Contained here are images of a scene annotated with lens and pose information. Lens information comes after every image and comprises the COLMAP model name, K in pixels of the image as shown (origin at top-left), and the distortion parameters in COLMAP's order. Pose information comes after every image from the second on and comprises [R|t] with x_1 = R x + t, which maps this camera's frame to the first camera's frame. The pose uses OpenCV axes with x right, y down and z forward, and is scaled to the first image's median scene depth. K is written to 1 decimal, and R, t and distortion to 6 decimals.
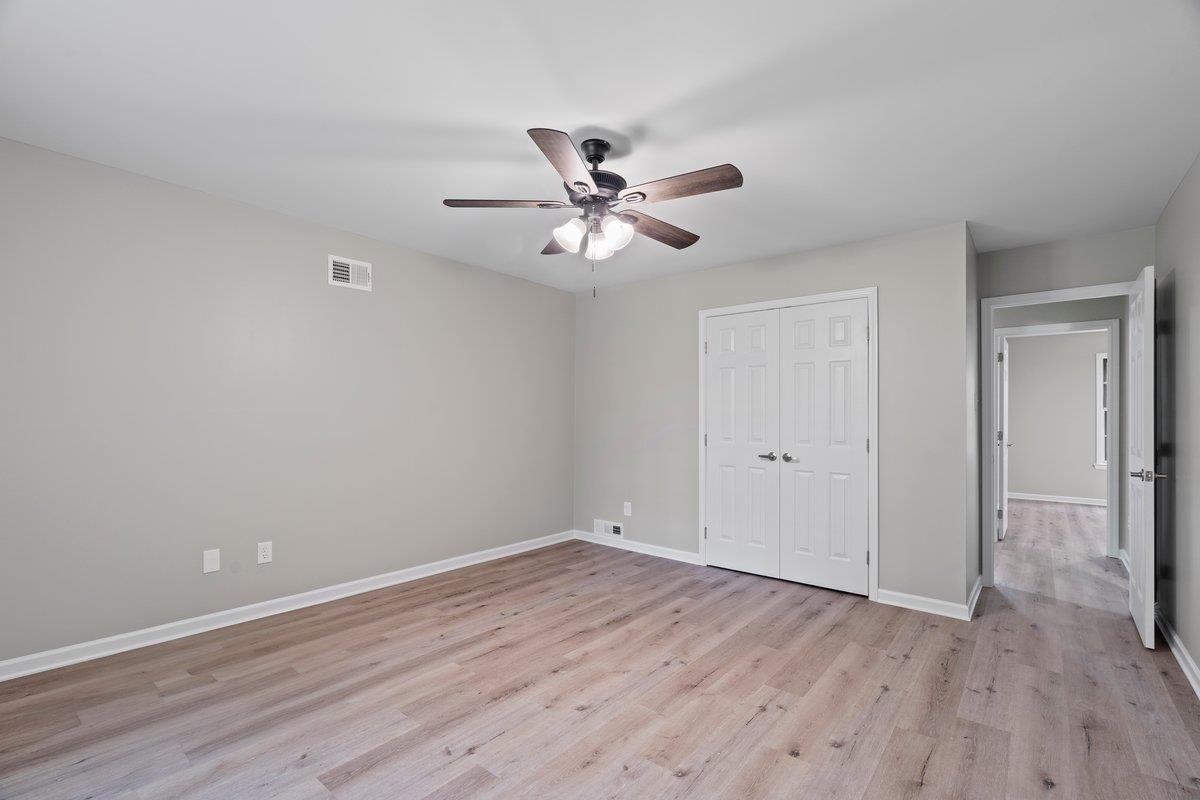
lens RADIAL K [[524.5, 0, 597.6], [0, 524.5, 412.8], [0, 0, 1]] dist [-0.000736, 0.000069]
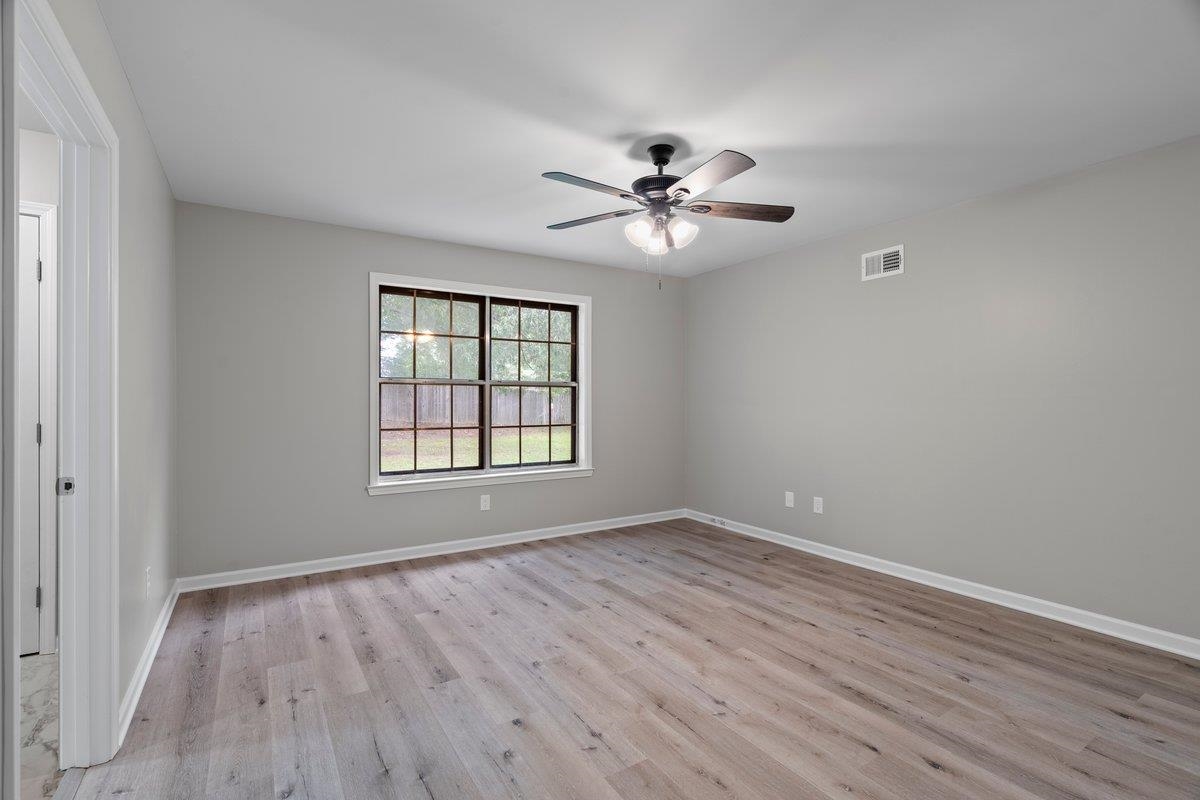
lens RADIAL K [[567.1, 0, 622.2], [0, 567.1, 401.8], [0, 0, 1]] dist [-0.000265, 0.000541]
pose [[-0.284337, -0.007349, -0.958696, 0.884039], [0.004102, 0.999952, -0.008882, 0.020734], [0.958716, -0.006458, -0.284293, 0.967039]]
